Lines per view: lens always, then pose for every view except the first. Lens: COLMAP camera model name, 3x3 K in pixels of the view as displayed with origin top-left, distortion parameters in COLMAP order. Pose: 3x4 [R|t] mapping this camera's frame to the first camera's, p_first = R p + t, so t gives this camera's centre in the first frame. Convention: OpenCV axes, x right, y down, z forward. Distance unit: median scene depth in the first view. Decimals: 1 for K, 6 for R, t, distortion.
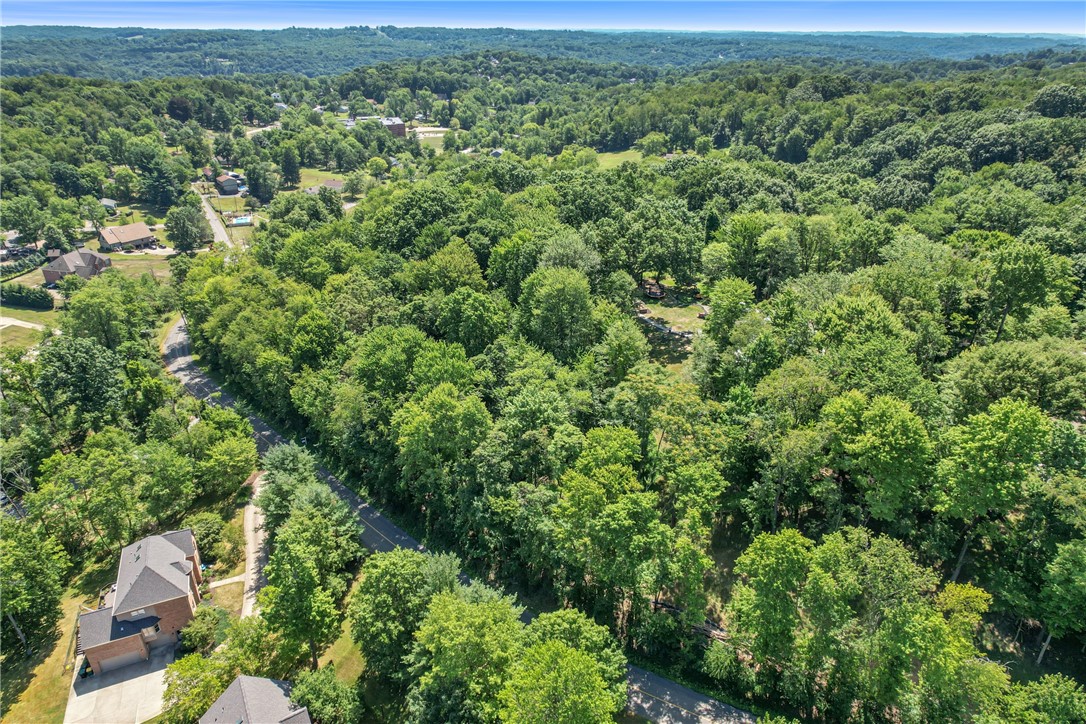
lens RADIAL K [[679.1, 0, 549.3], [0, 679.1, 368.4], [0, 0, 1]] dist [-0.088944, 0.074532]
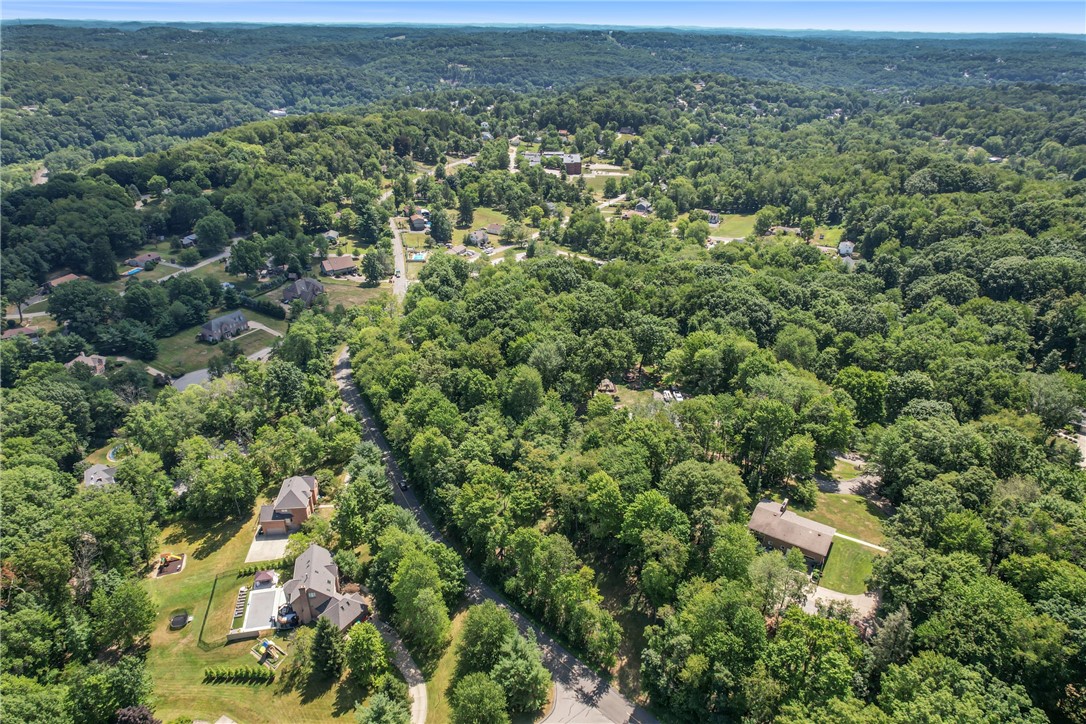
lens RADIAL K [[679.1, 0, 549.3], [0, 679.1, 368.4], [0, 0, 1]] dist [-0.088944, 0.074532]
pose [[0.951061, 0.144935, -0.272905, 0.290738], [-0.144534, 0.989262, 0.021684, -0.103143], [0.273117, 0.018821, 0.961797, -0.346006]]
